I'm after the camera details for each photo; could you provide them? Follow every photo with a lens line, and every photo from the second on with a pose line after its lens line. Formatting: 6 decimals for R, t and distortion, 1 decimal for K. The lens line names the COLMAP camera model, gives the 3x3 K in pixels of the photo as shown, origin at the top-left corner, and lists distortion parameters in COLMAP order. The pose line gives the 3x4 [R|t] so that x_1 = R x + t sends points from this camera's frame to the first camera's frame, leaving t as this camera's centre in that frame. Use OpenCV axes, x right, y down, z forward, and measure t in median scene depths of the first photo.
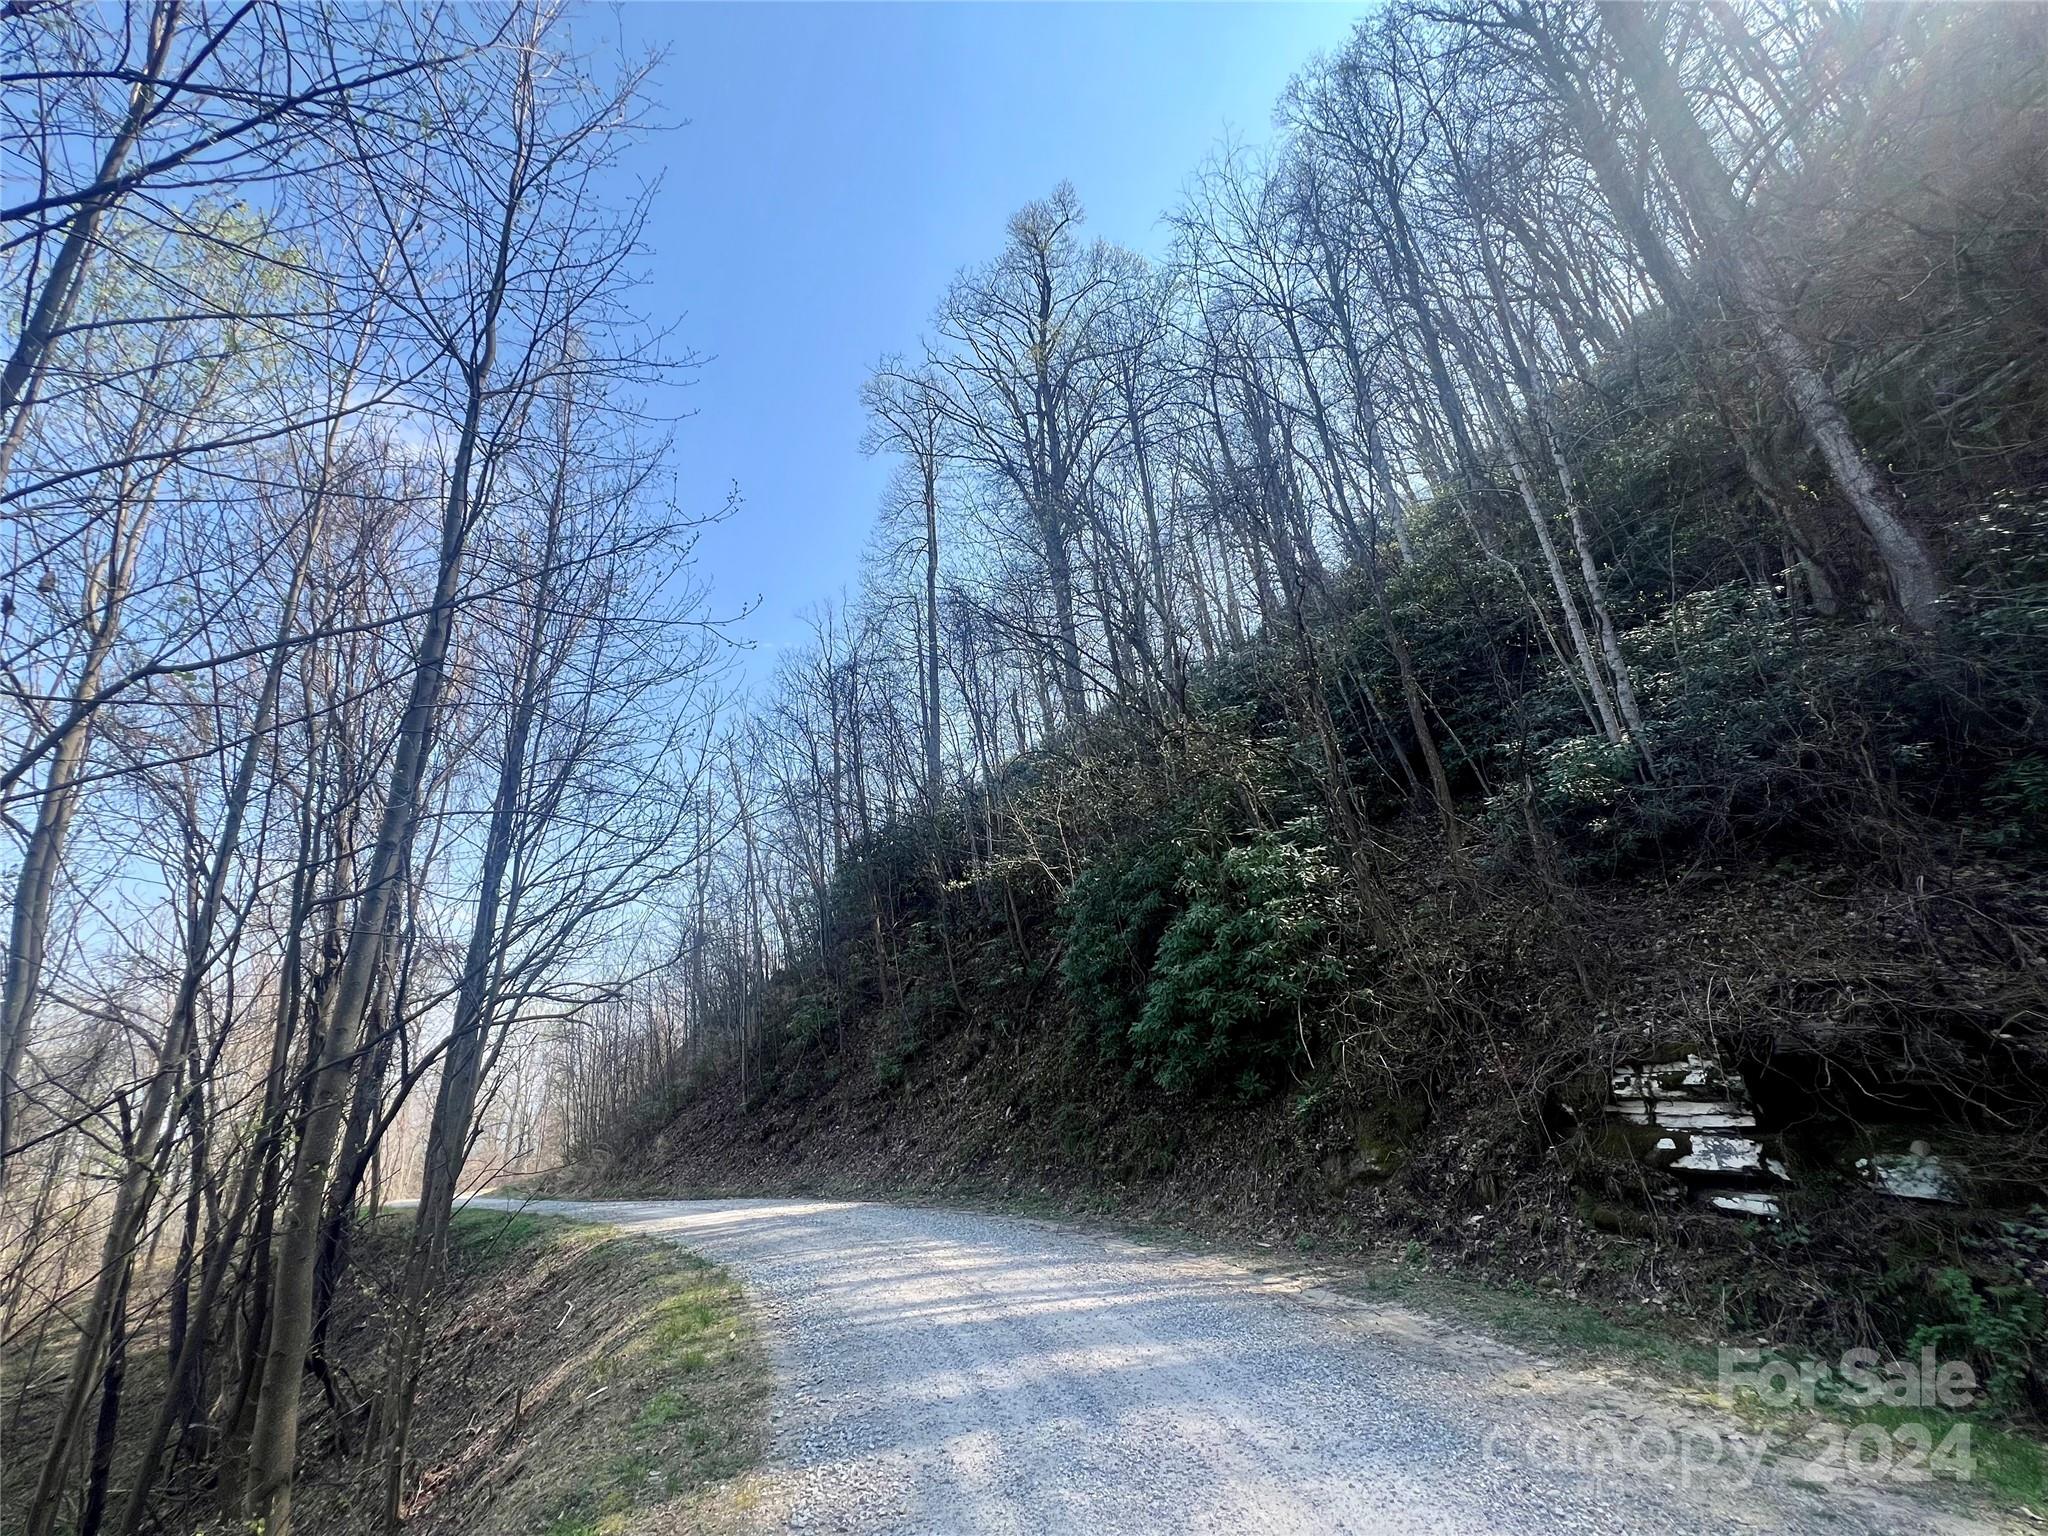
lens RADIAL K [[818.5, 0, 1021.9], [0, 818.5, 770.6], [0, 0, 1]] dist [0.000226, 0.000027]
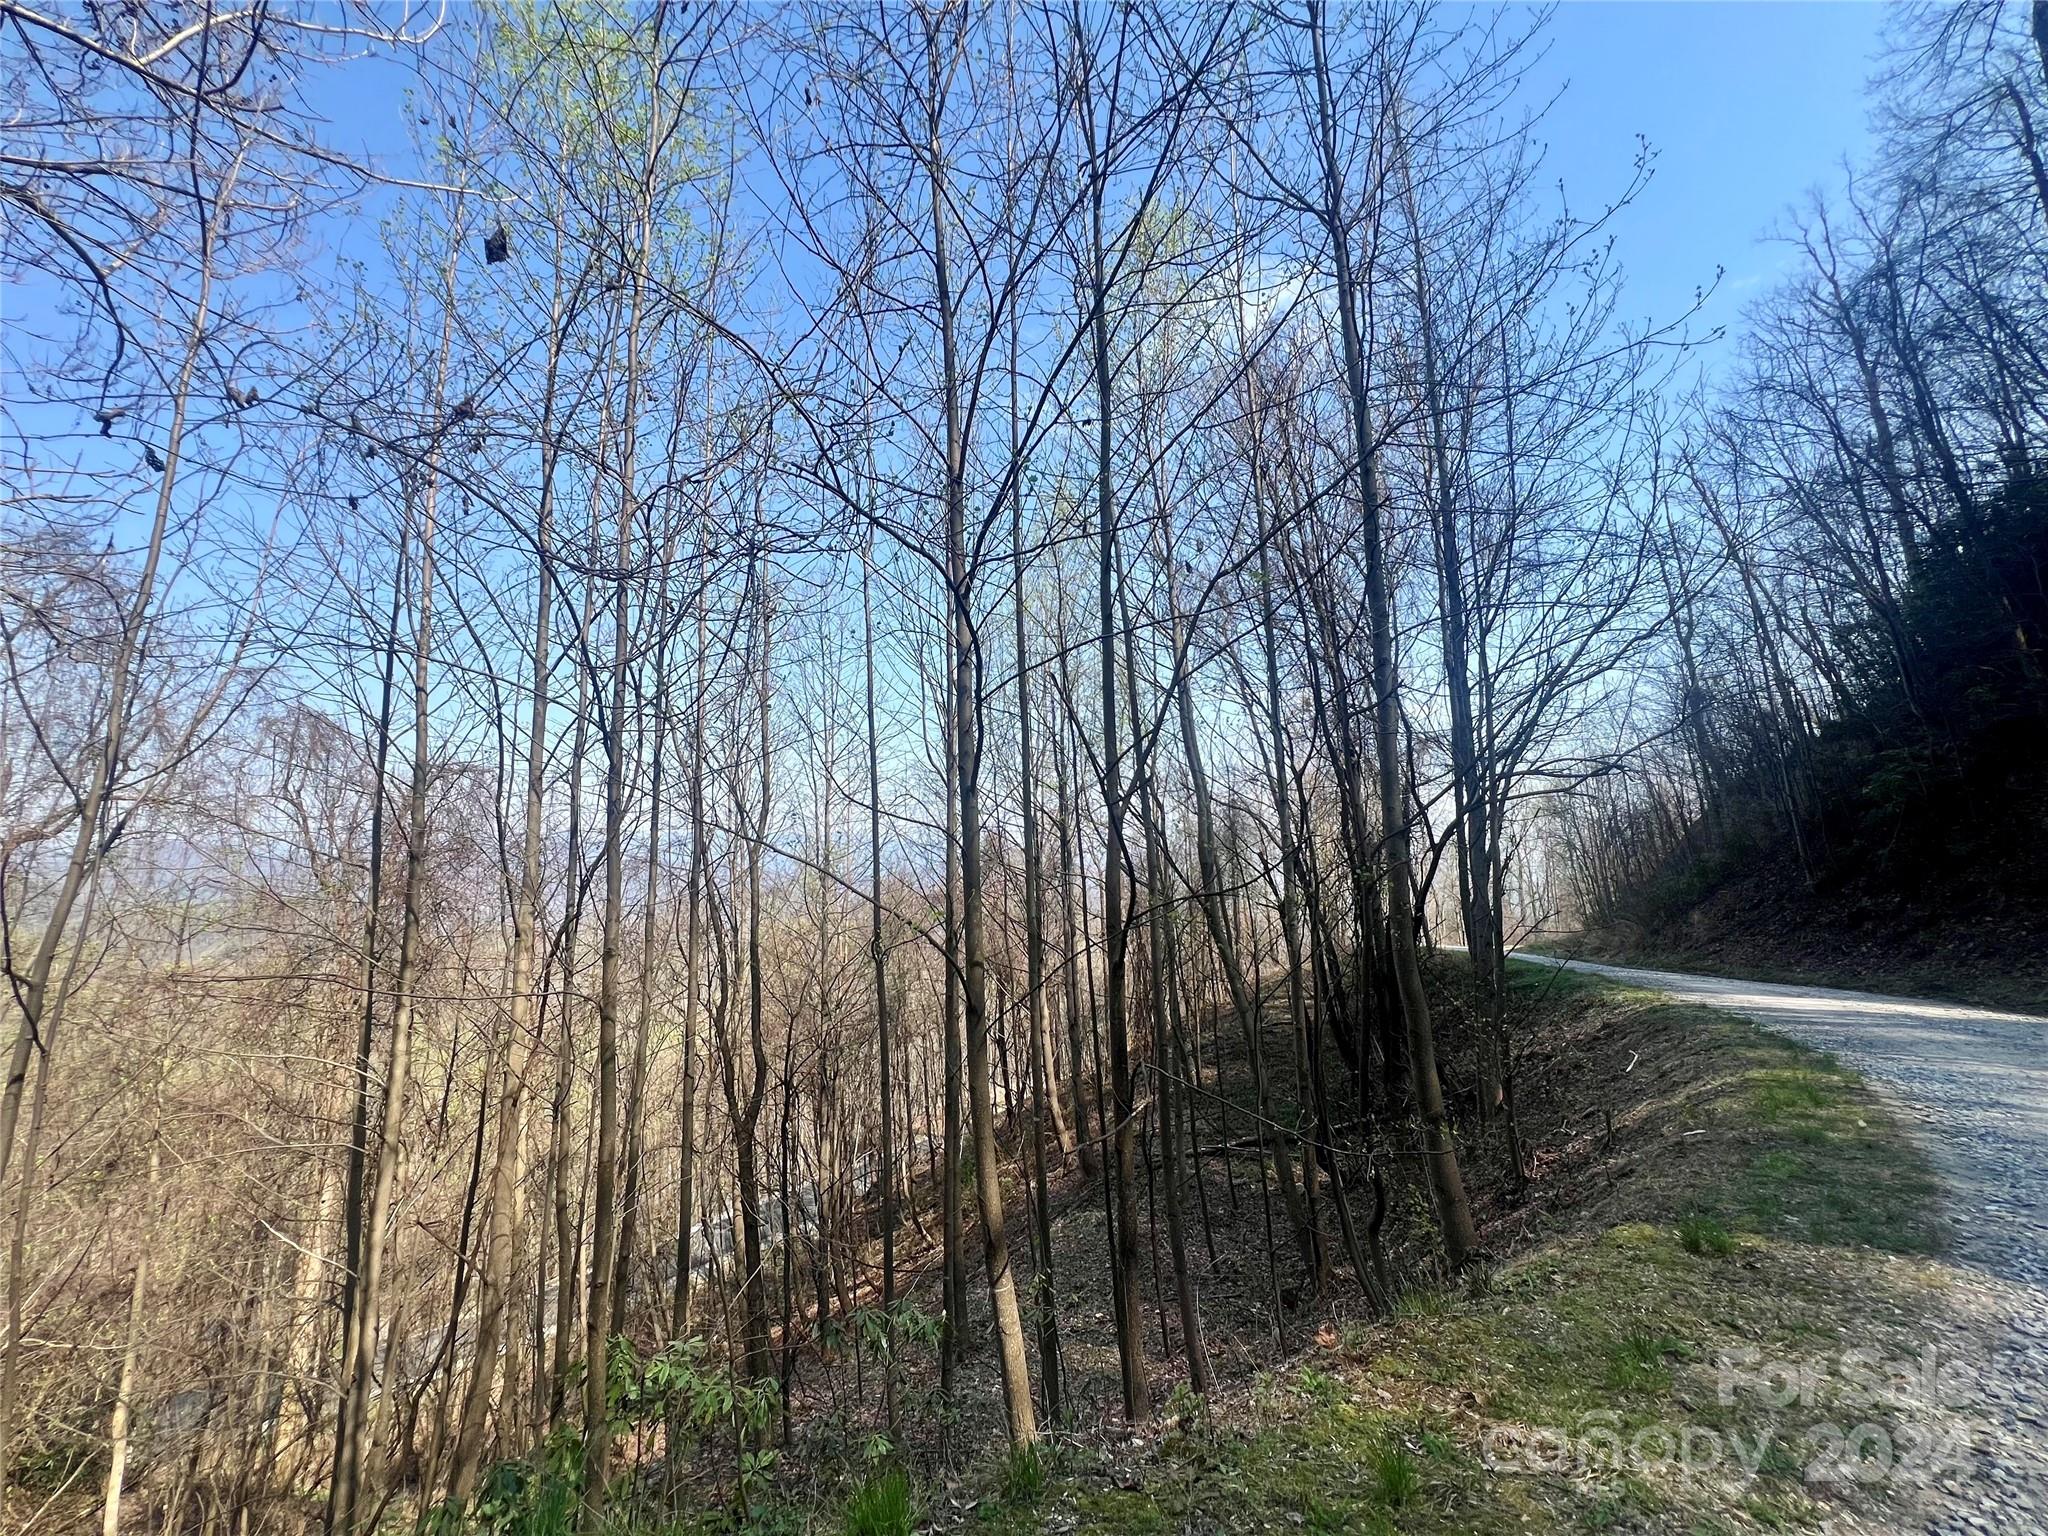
lens RADIAL K [[818.5, 0, 1020.7], [0, 818.5, 767.8], [0, 0, 1]] dist [0.000226, 0.000027]
pose [[0.485090, -0.073719, -0.871351, 0.001507], [0.293652, 0.952310, 0.082911, -0.005422], [0.823684, -0.296093, 0.483604, -0.022089]]
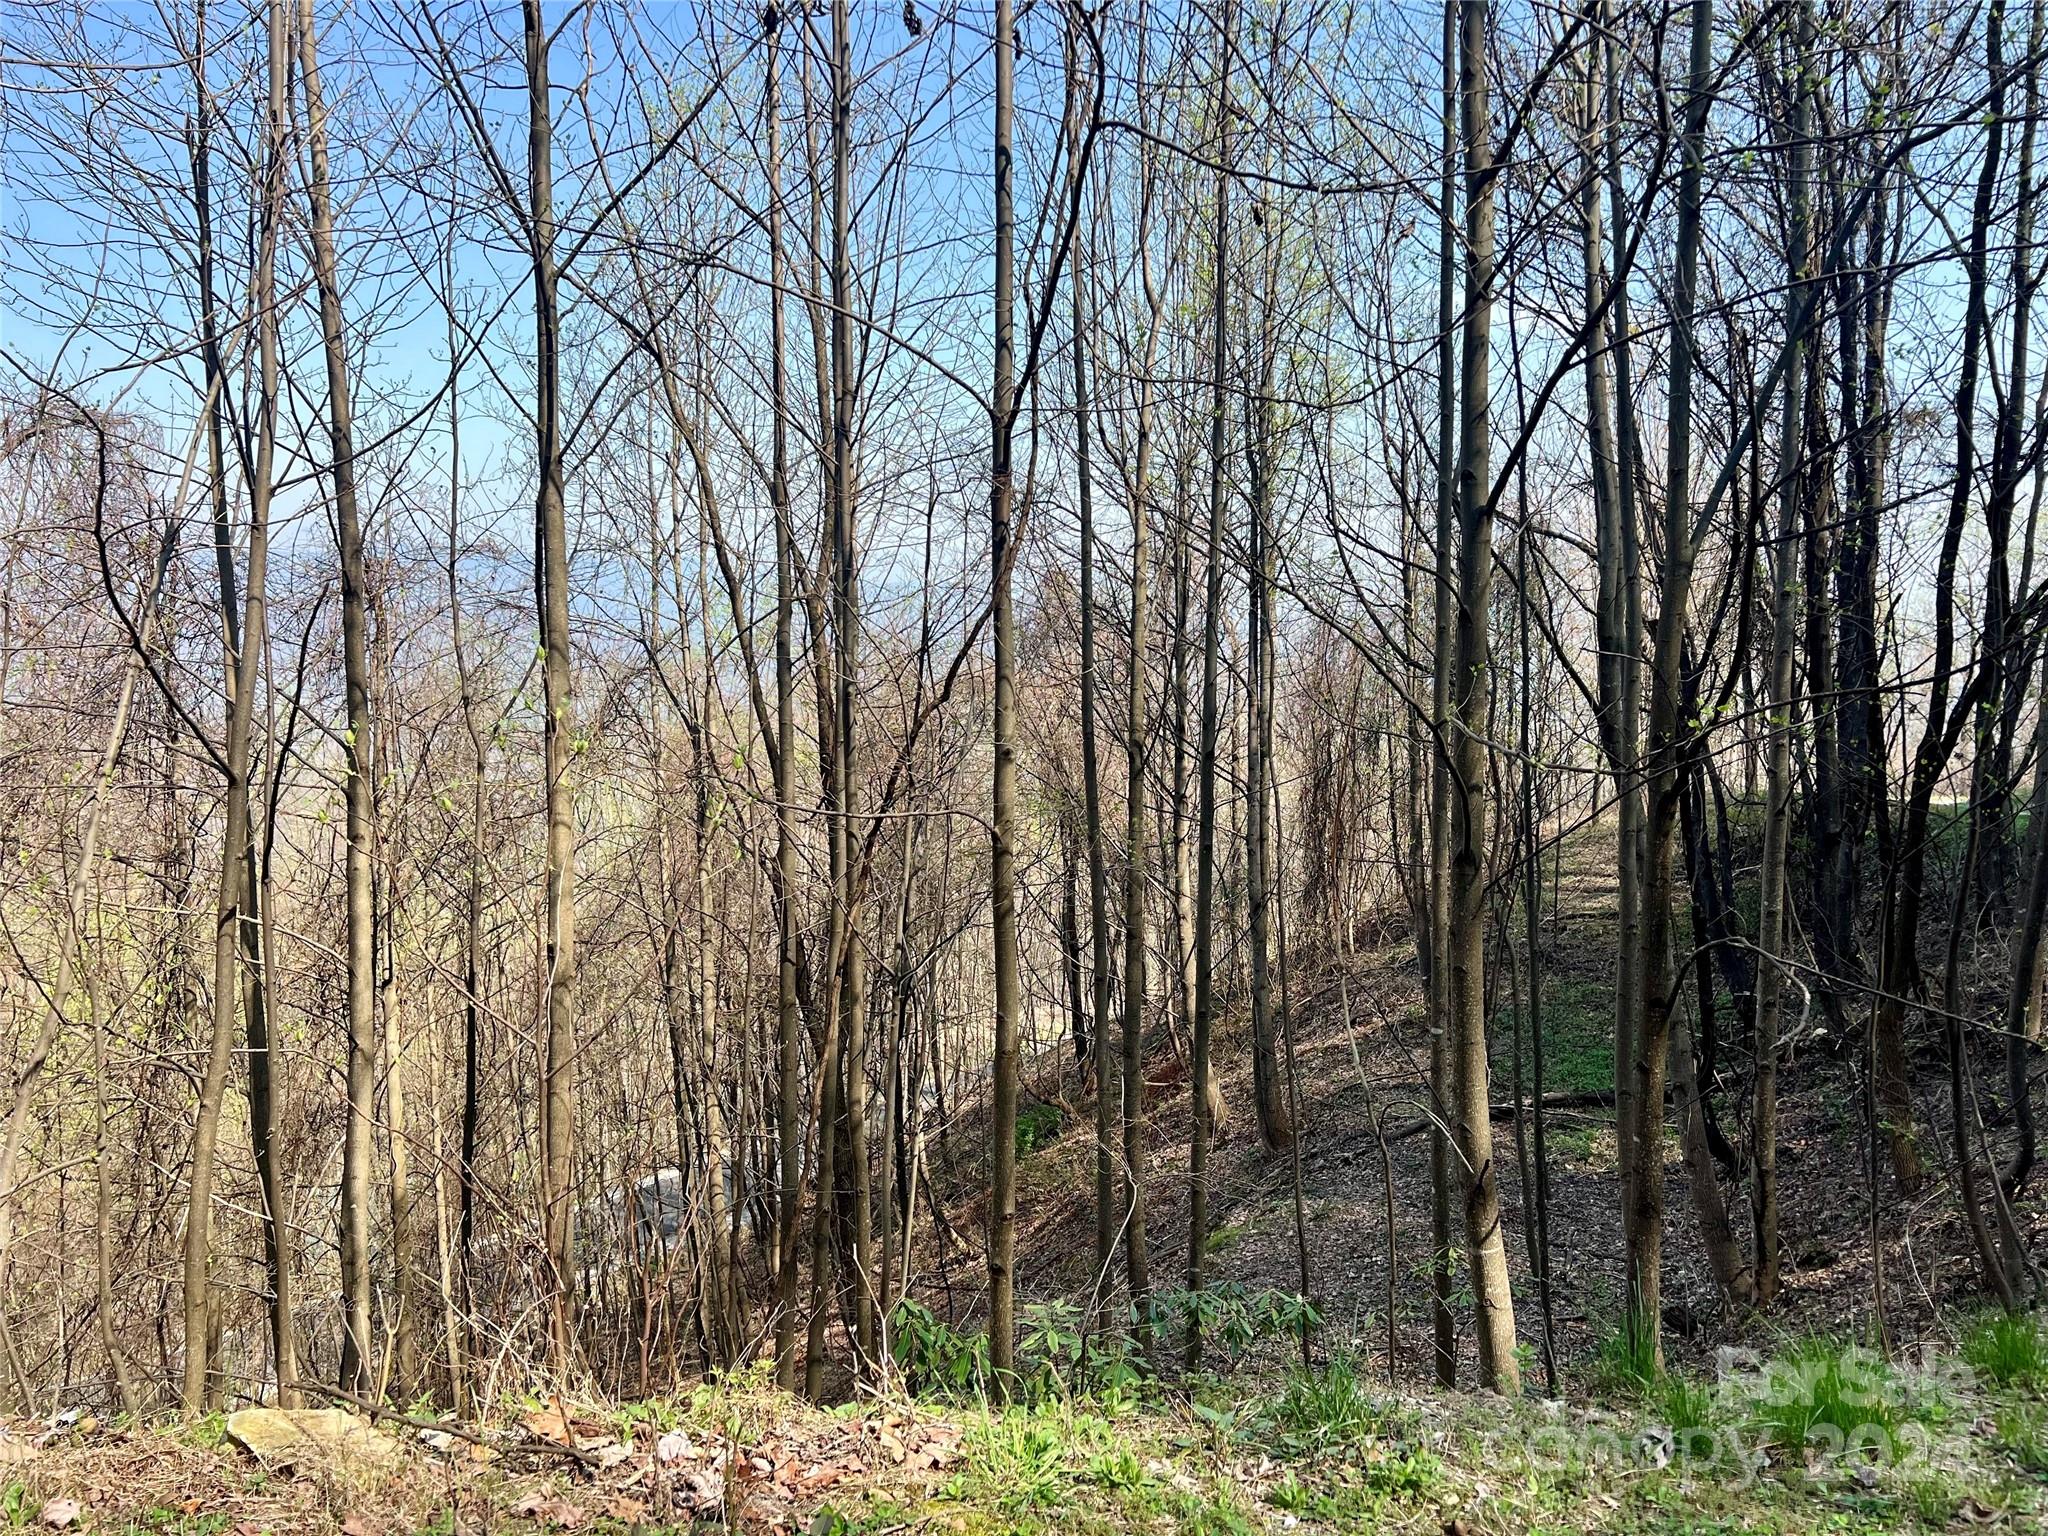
lens RADIAL K [[1536.9, 0, 1026.3], [0, 1536.9, 775.1], [0, 0, 1]] dist [0.058439, -0.060470]
pose [[0.497999, 0.123872, -0.858285, -0.015178], [0.266523, 0.919976, 0.287419, -0.053518], [0.825205, -0.371887, 0.425132, -0.155881]]
